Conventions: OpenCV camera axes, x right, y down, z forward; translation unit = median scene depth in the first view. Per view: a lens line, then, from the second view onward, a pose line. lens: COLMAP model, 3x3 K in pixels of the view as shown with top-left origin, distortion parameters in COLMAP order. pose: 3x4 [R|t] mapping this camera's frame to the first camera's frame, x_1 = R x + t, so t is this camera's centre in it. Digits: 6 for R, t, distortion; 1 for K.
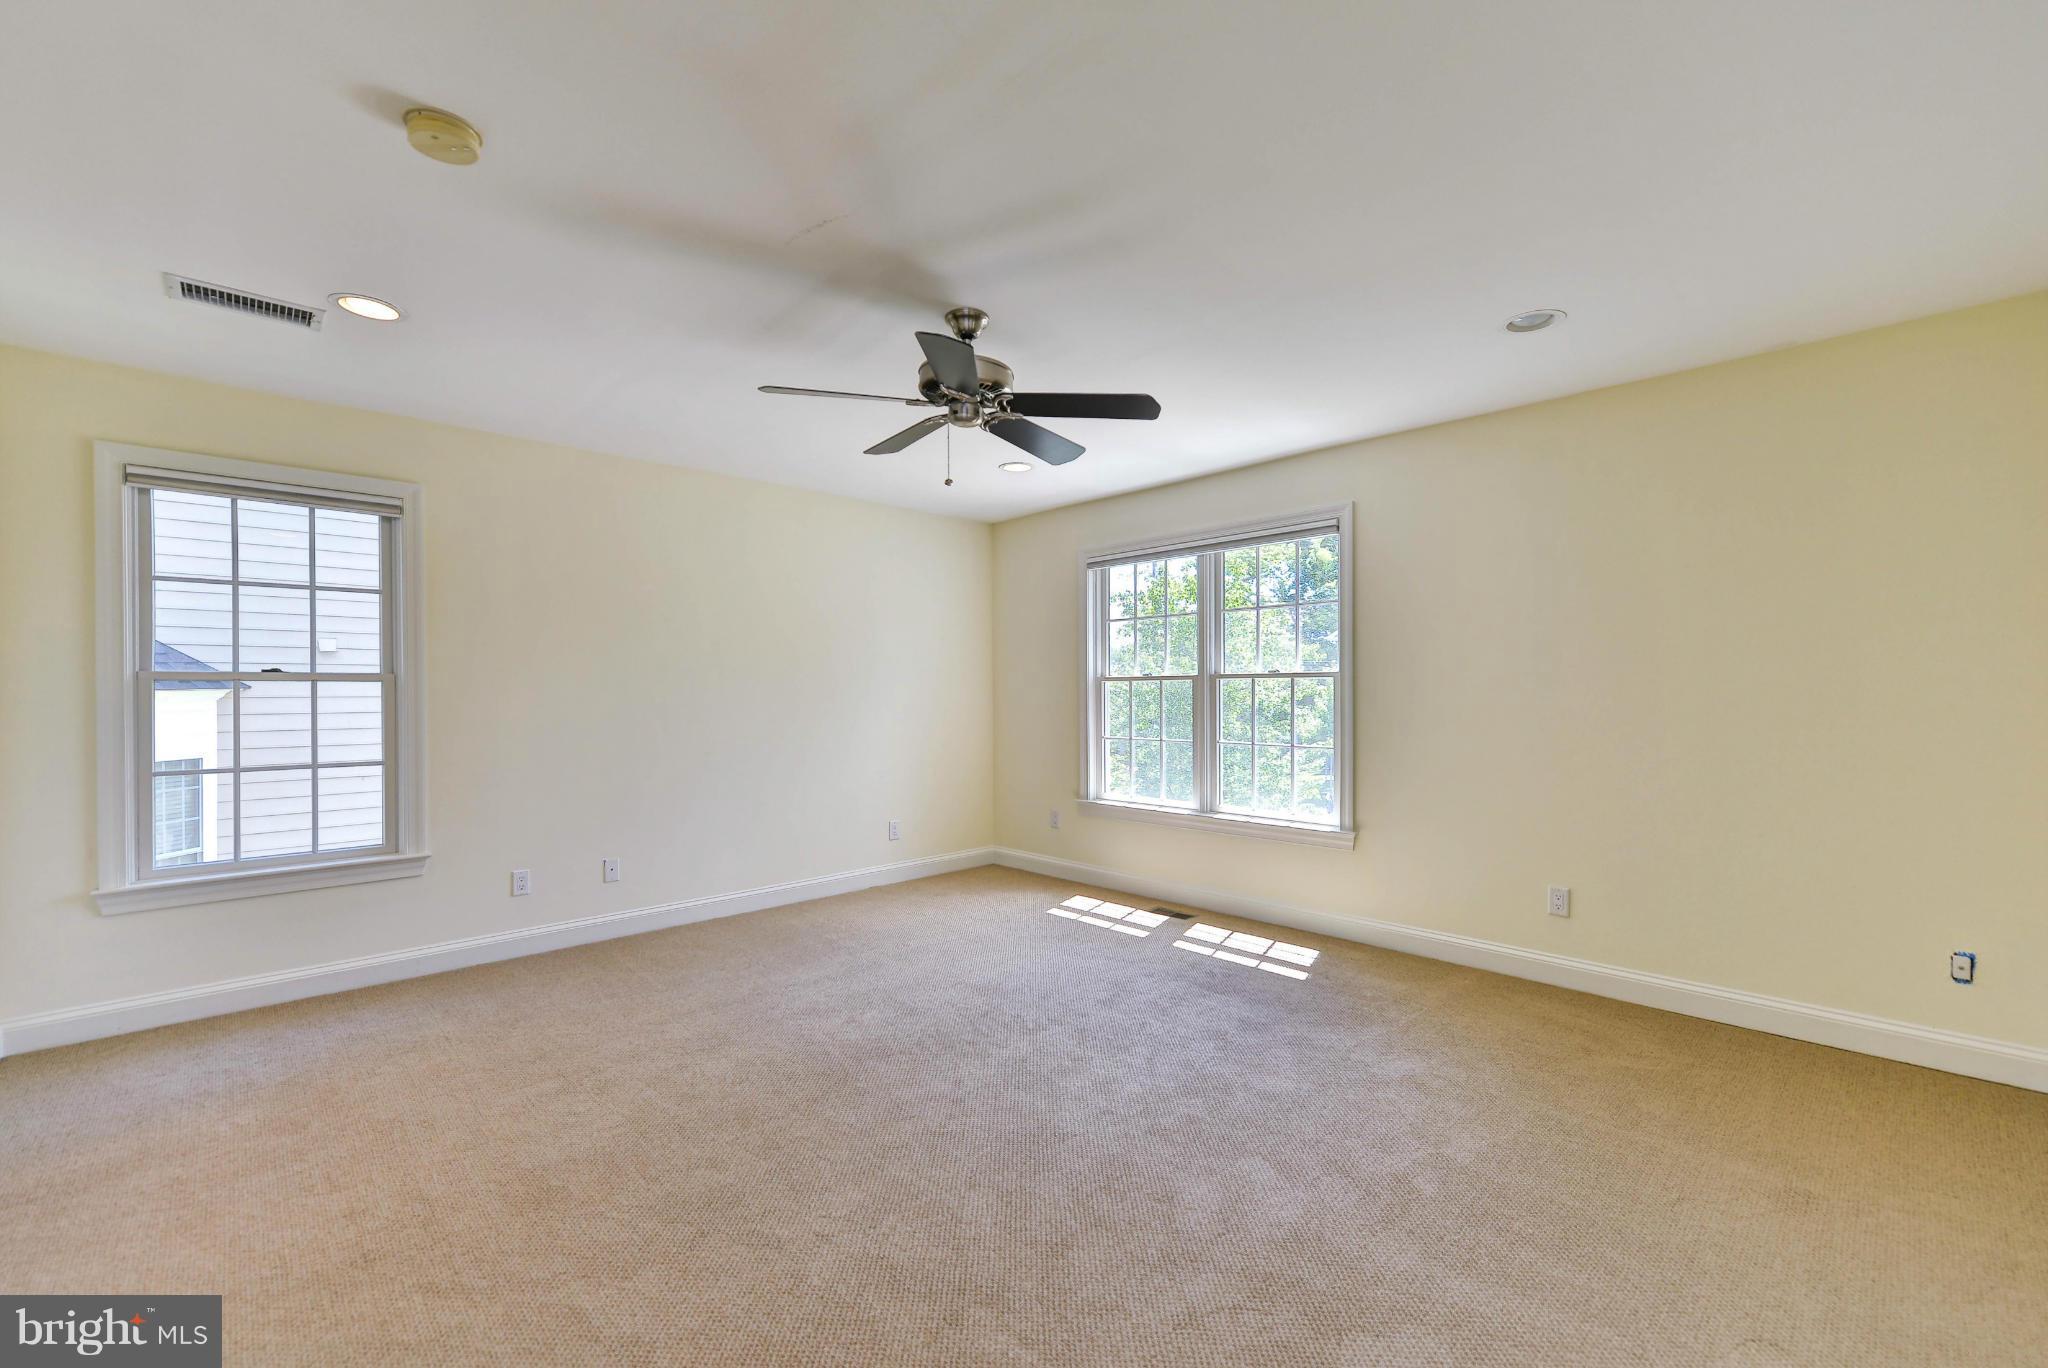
lens RADIAL K [[834.2, 0, 1030.9], [0, 834.2, 692.1], [0, 0, 1]] dist [0.002002, -0.000559]
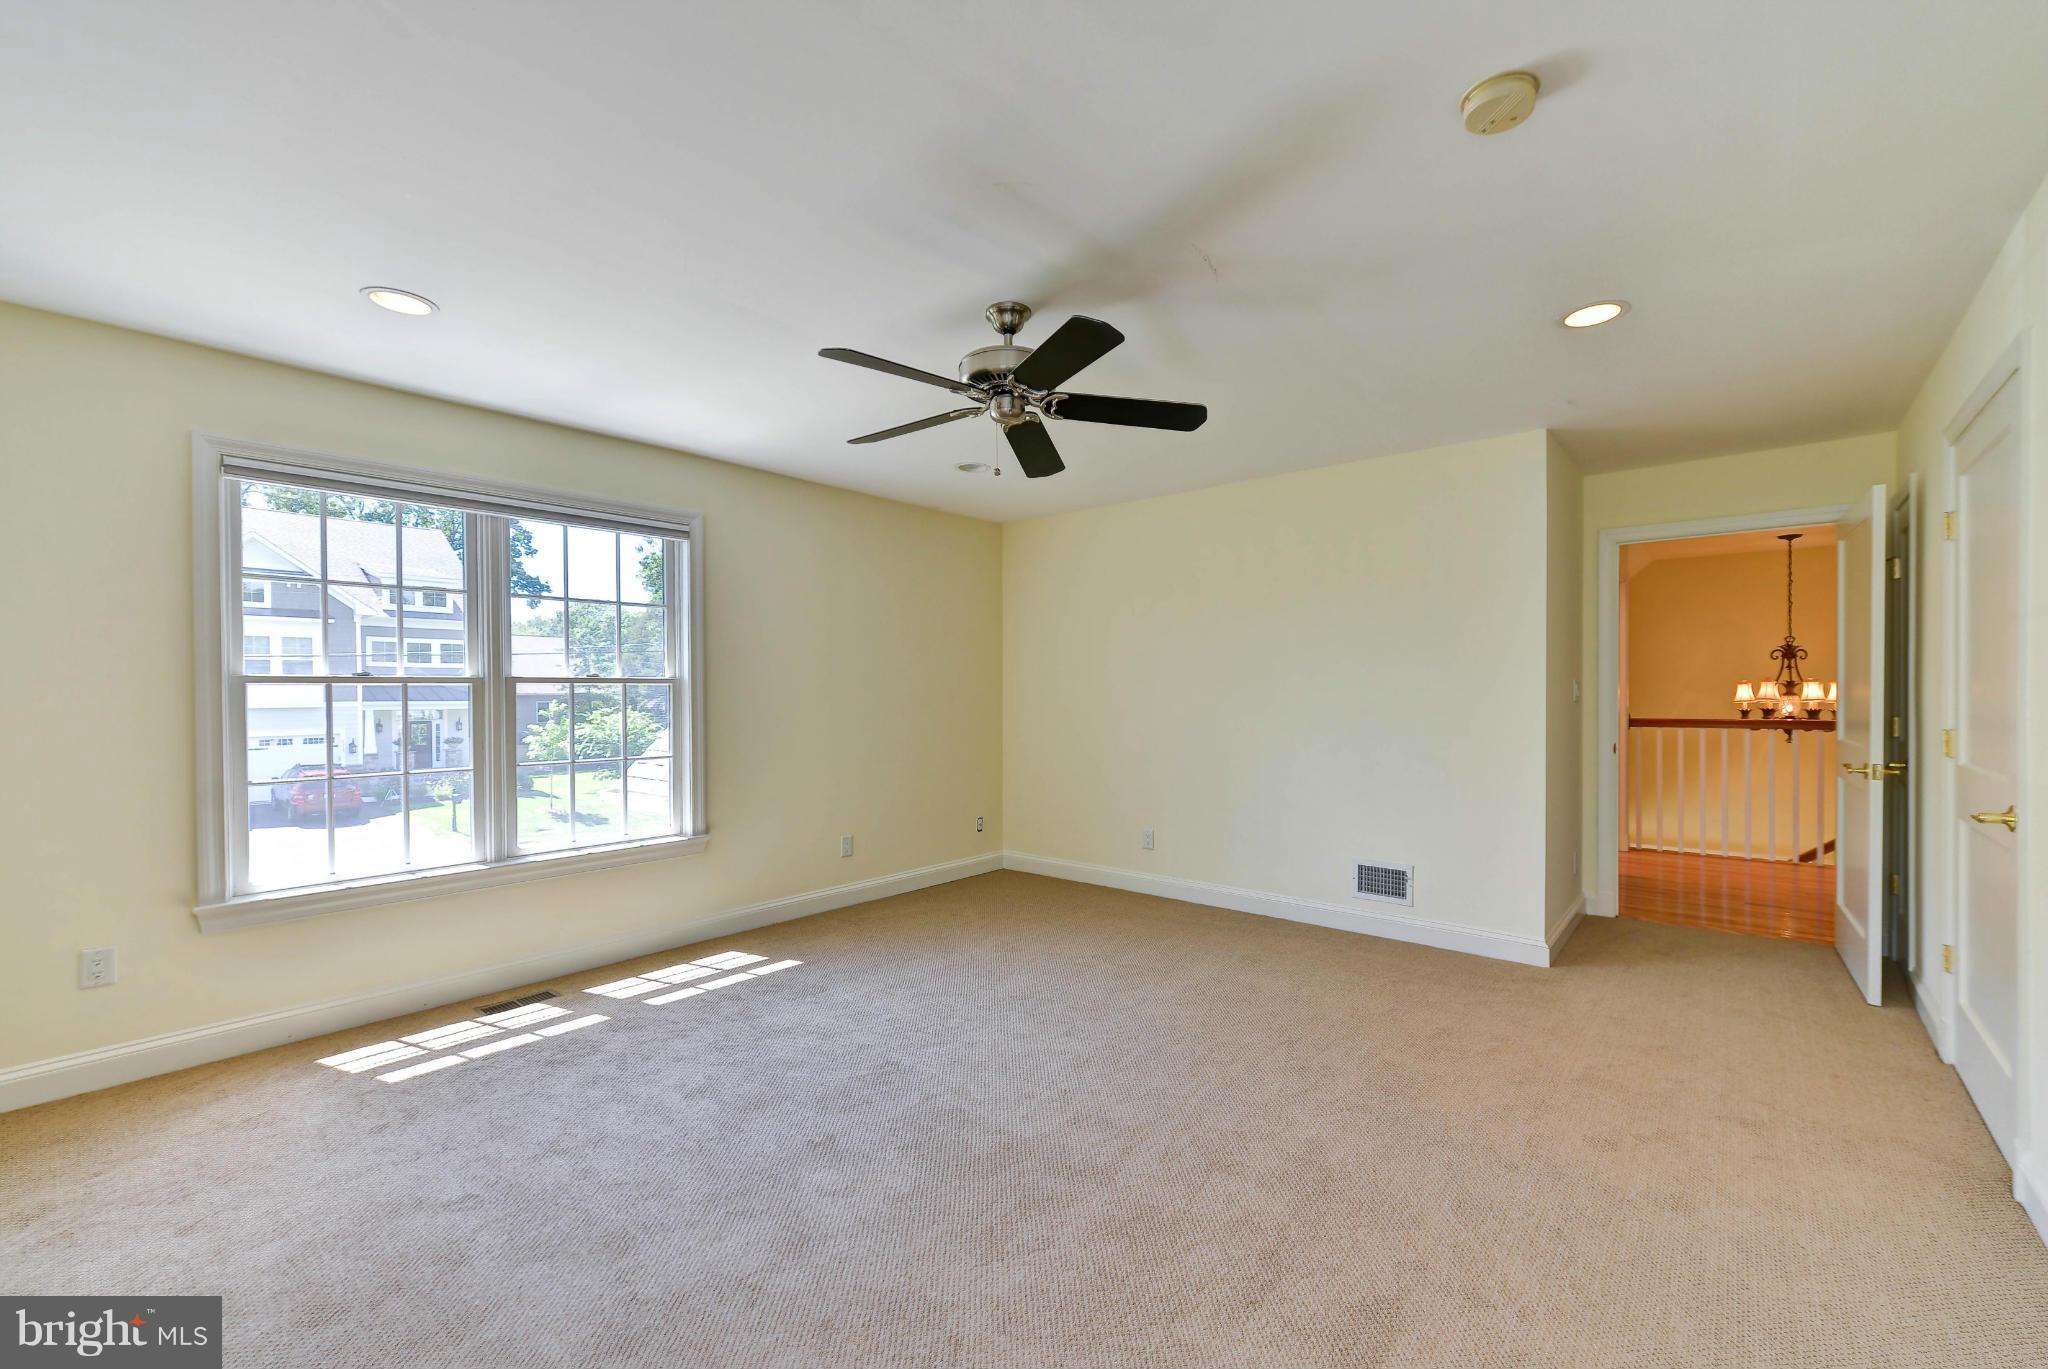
lens RADIAL K [[834.2, 0, 1031.6], [0, 834.2, 691.0], [0, 0, 1]] dist [0.002002, -0.000559]
pose [[-0.100420, 0.010161, 0.994893, -0.675289], [0.005565, 0.999938, -0.009651, 0.001848], [-0.994930, 0.004568, -0.100470, 0.691088]]
